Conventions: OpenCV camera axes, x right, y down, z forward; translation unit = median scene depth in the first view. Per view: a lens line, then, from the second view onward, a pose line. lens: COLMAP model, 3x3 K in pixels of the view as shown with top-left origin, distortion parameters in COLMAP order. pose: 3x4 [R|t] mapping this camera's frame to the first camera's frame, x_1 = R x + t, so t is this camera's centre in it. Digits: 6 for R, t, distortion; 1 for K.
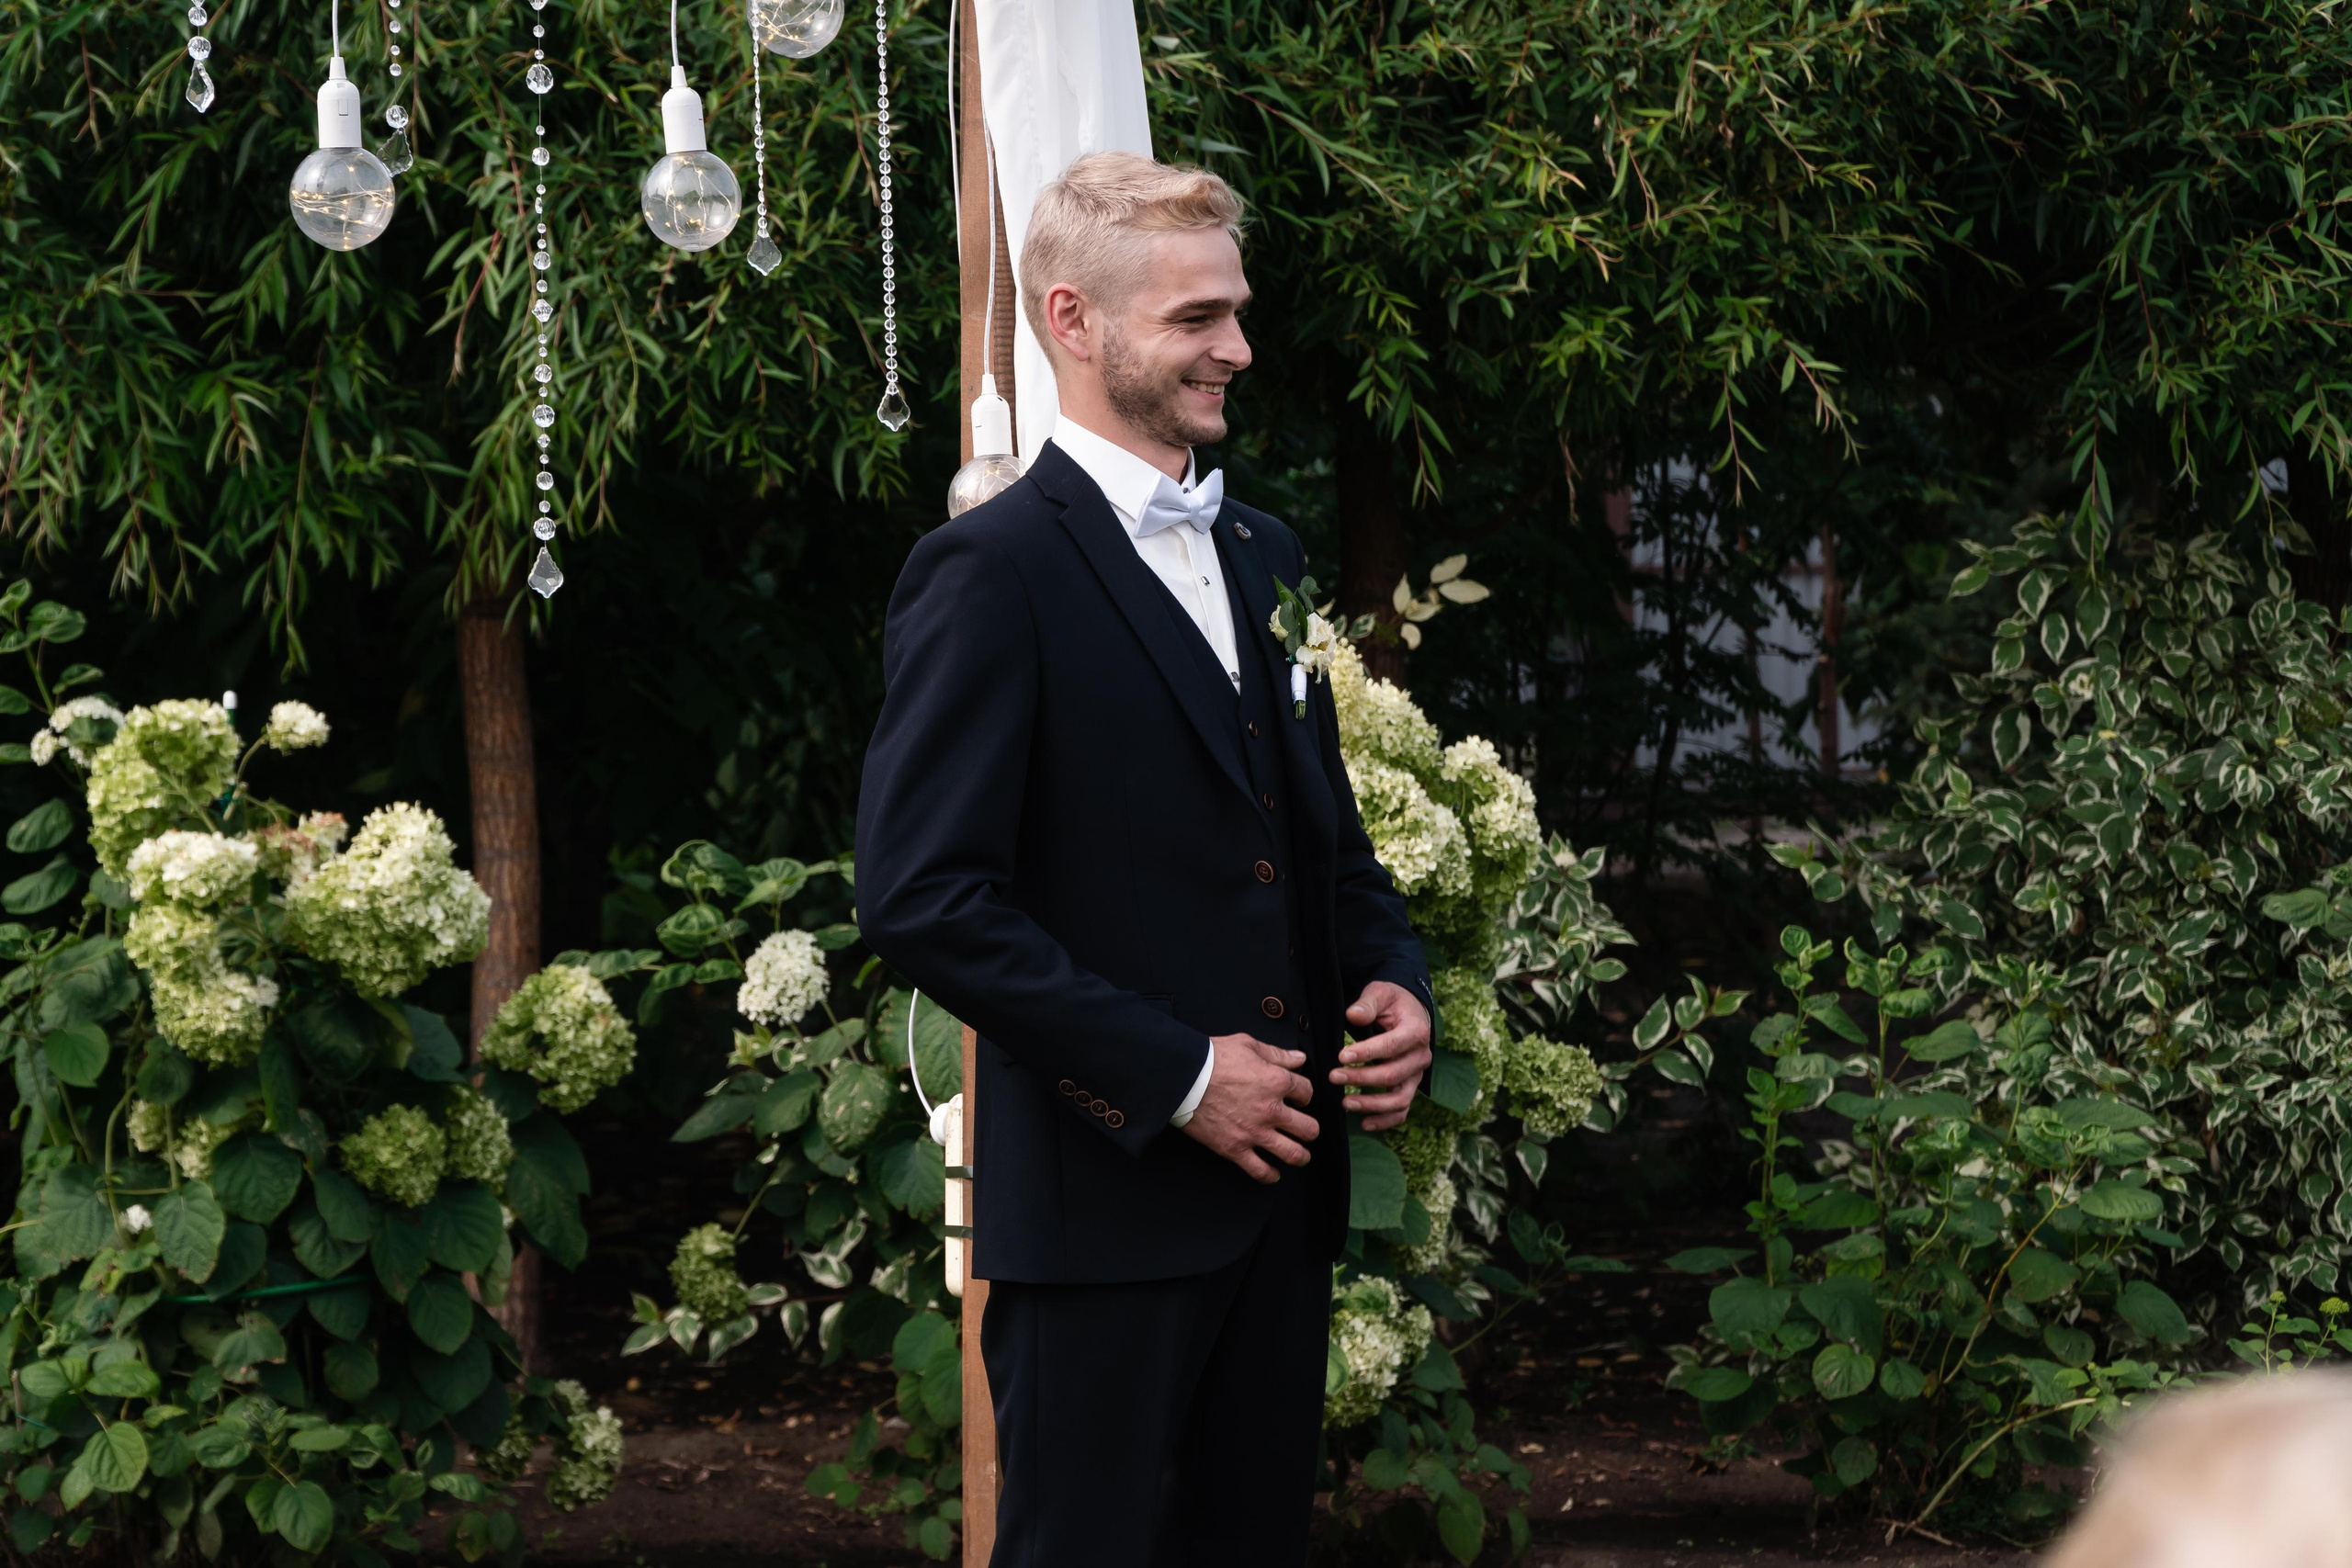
lens RADIAL K [[6798.3, 0, 1229.6], [0, 6798.3, 839.3], [0, 0, 1]] dist [0.416006, 0.000000]
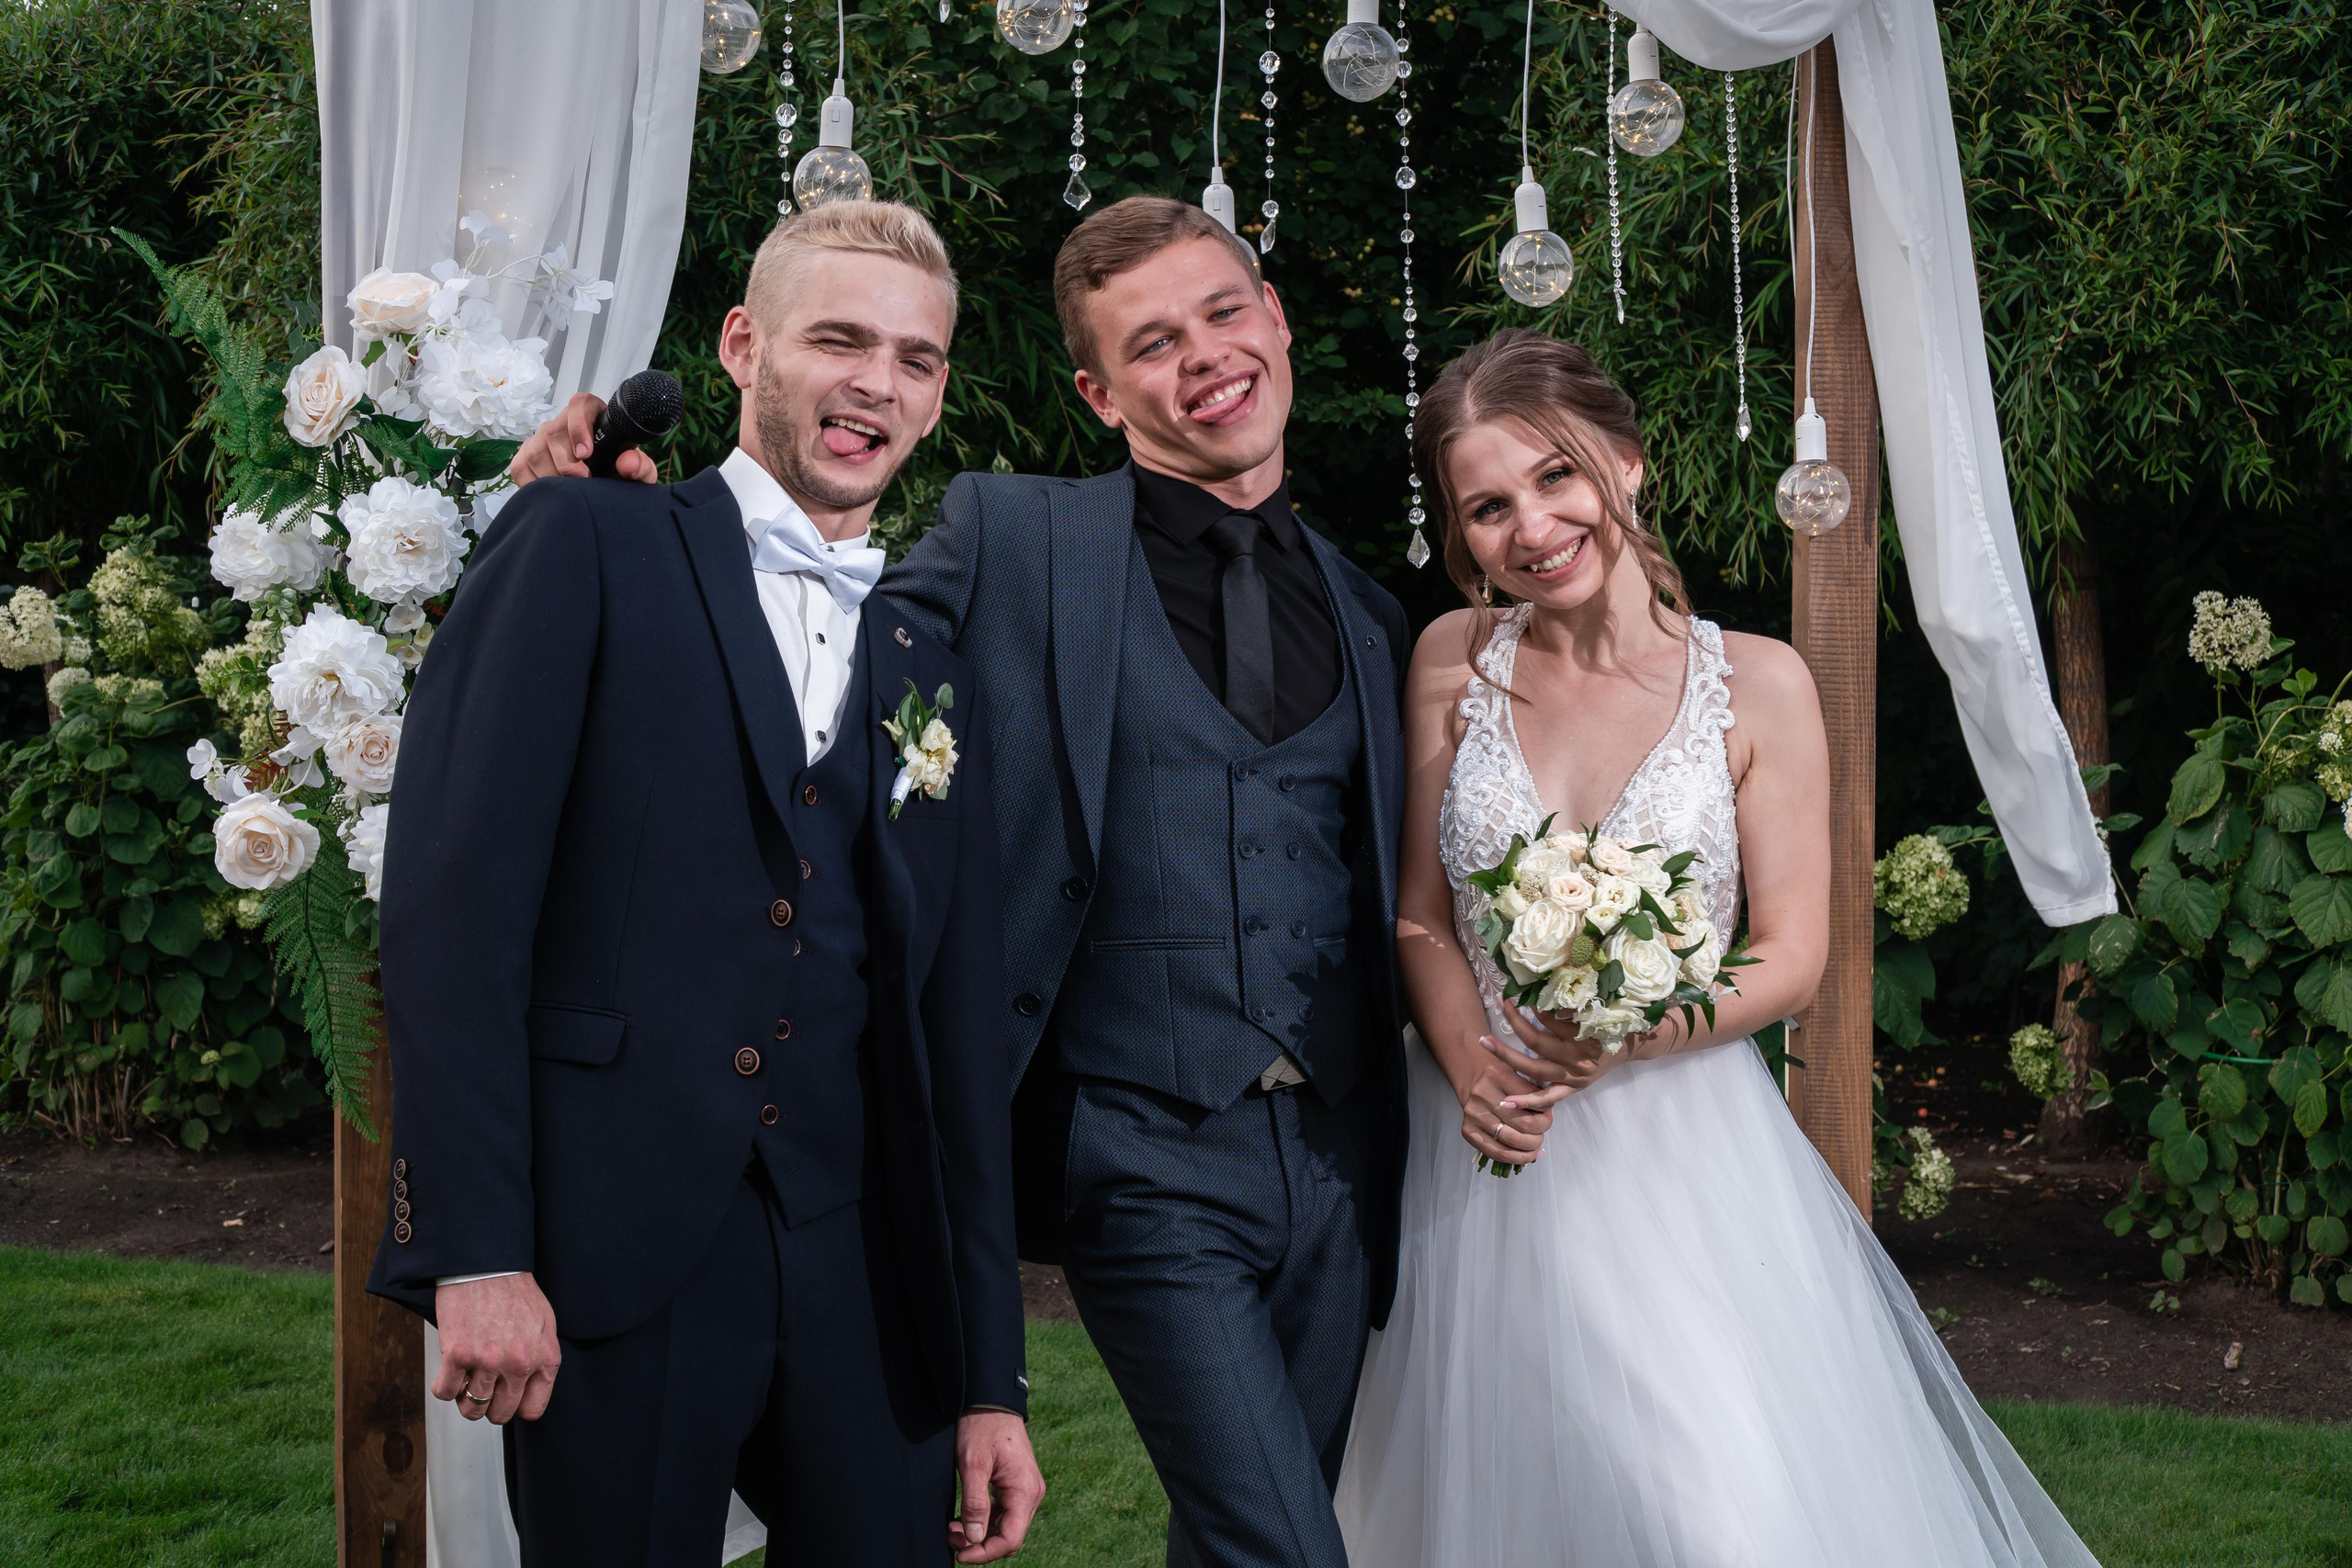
lens RADIAL K [[3921.0, 0, 1193.7], [0, 3921.0, 794.0], [0, 0, 1]] dist [0.013804, 0.000000]
pose [[0.869983, 0.037981, -0.491616, 0.158478], [-0.028093, 0.999227, 0.027482, -0.007411], [0.492280, -0.010098, 0.870378, 0.208519]]
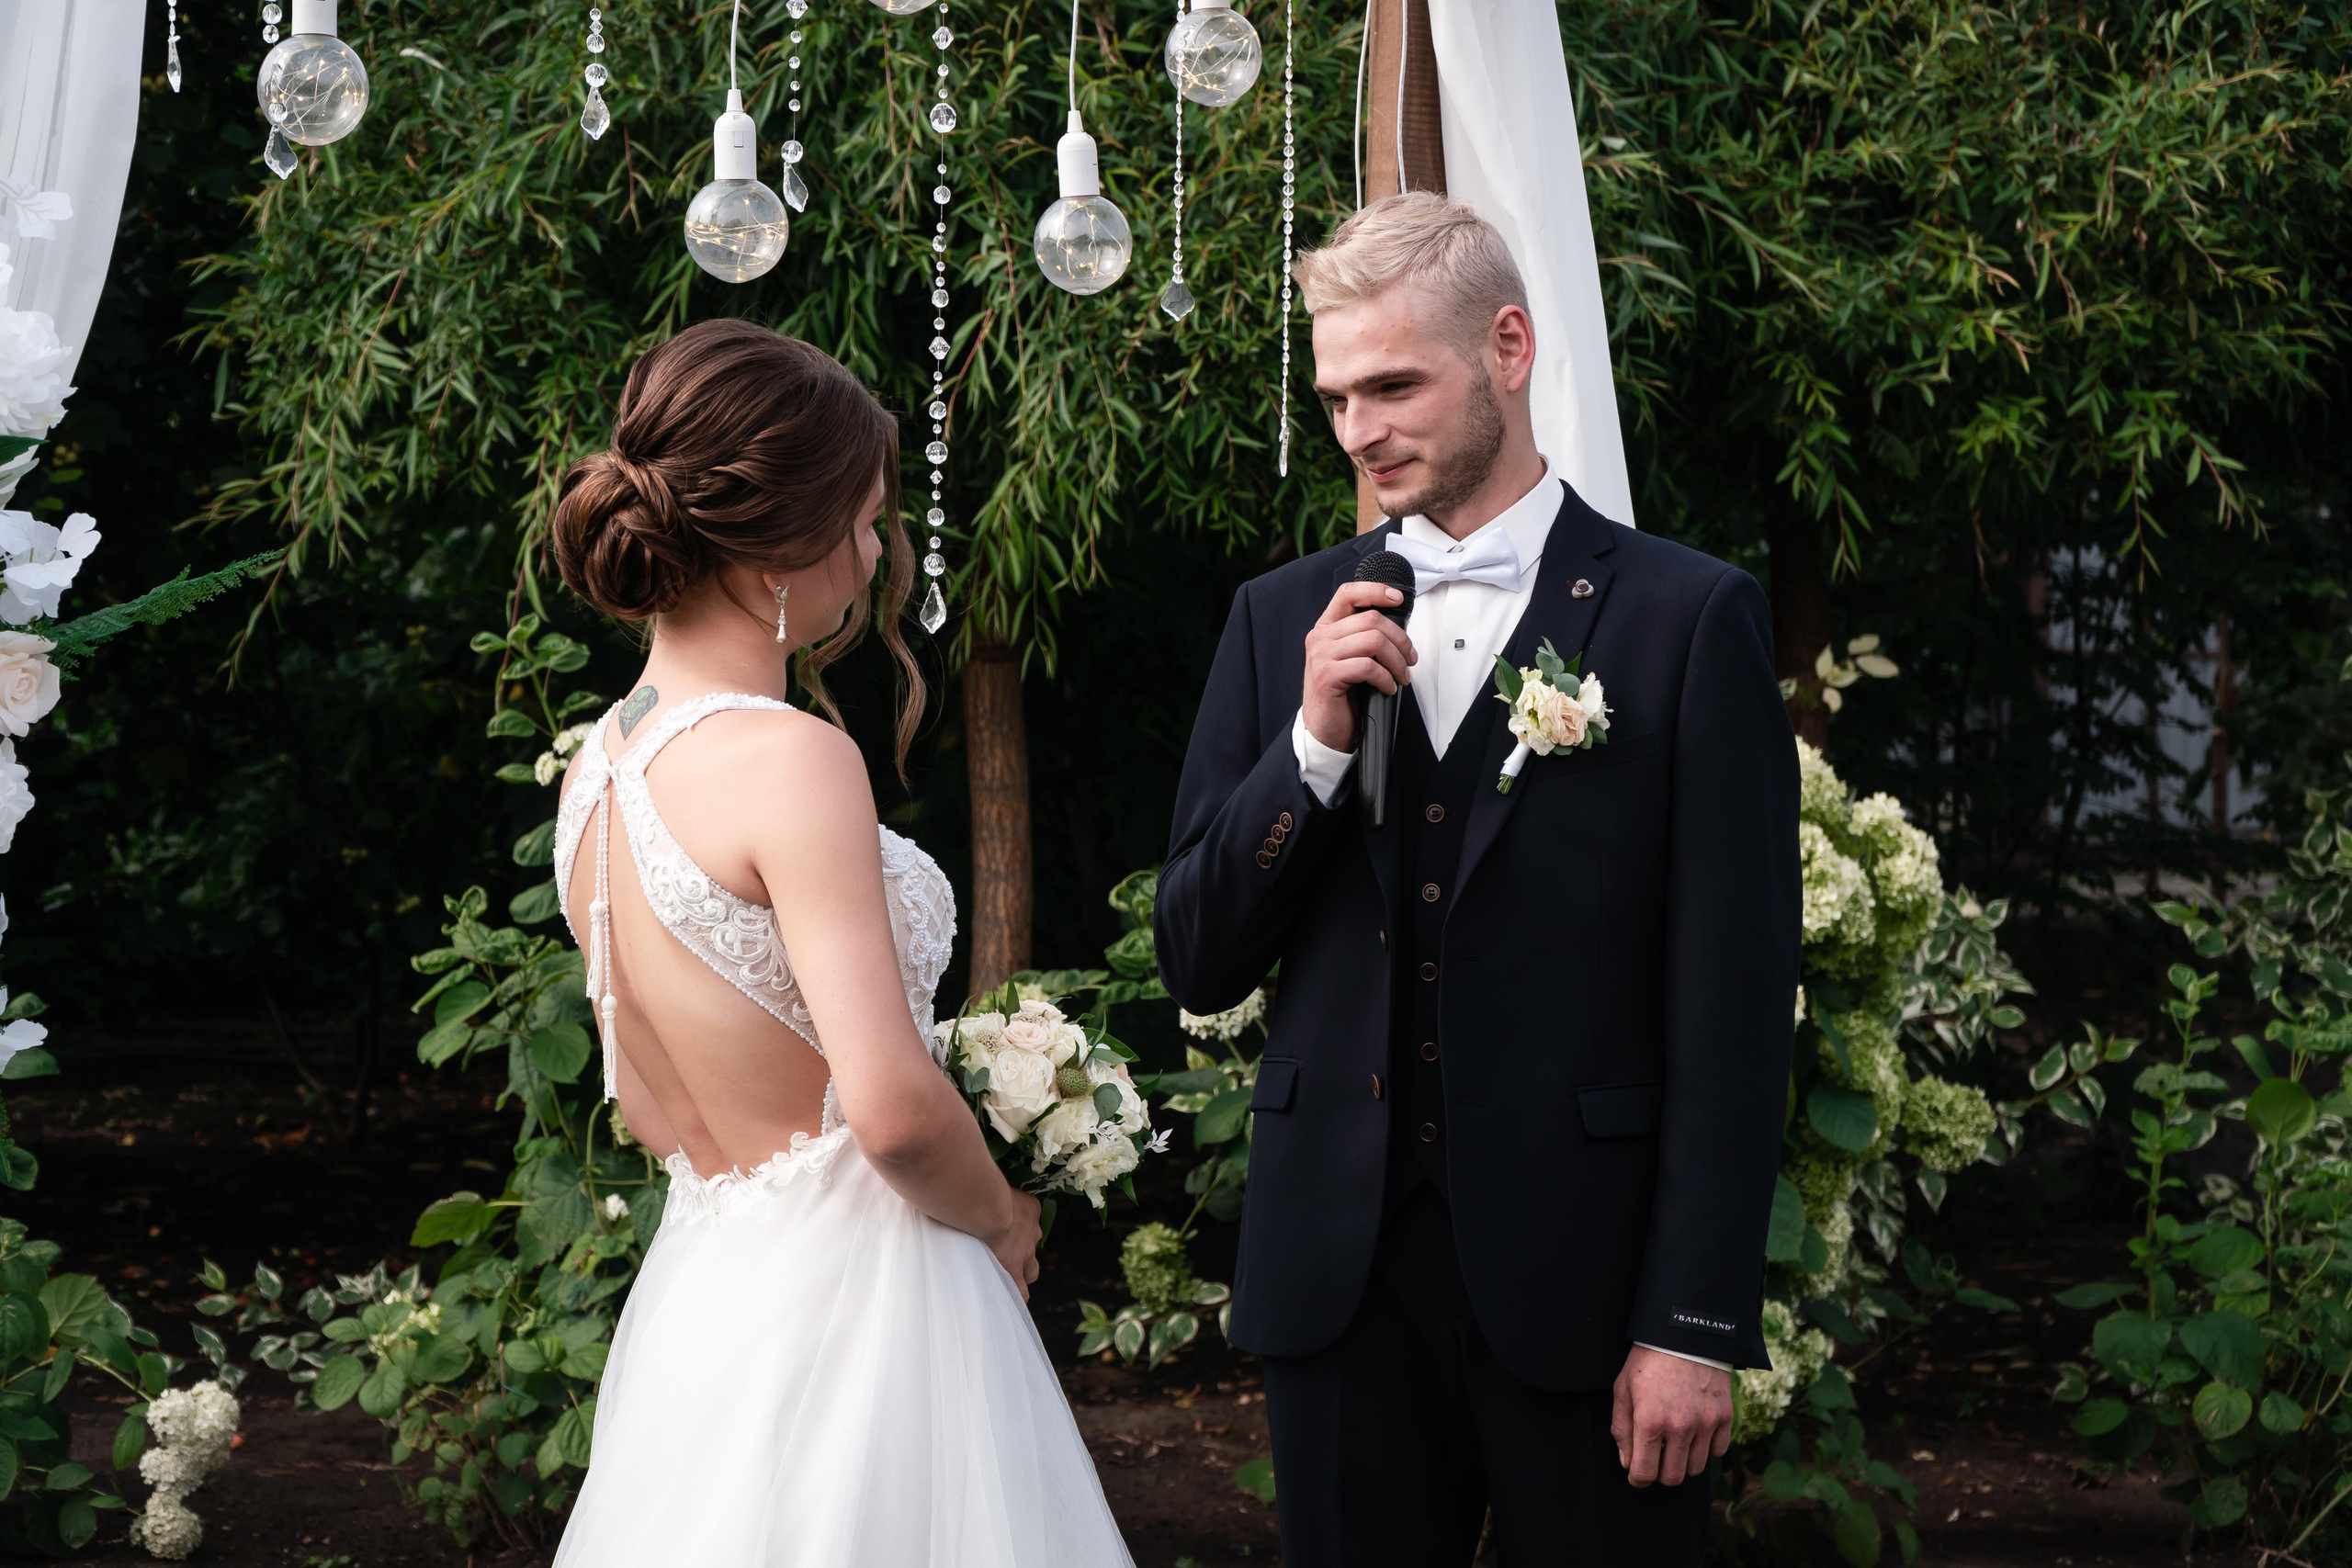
lens RADIAL K [[5474.2, 0, 1188.3], [0, 5474.2, 810.1], [0, 0, 1]] dist [0.198642, 0.000000]
pose [[0.994916, 0.028452, -0.096604, 0.010794], [-0.029355, 0.999537, -0.007942, -0.002572], [0.096334, 0.010737, 0.995291, 0.133181]]
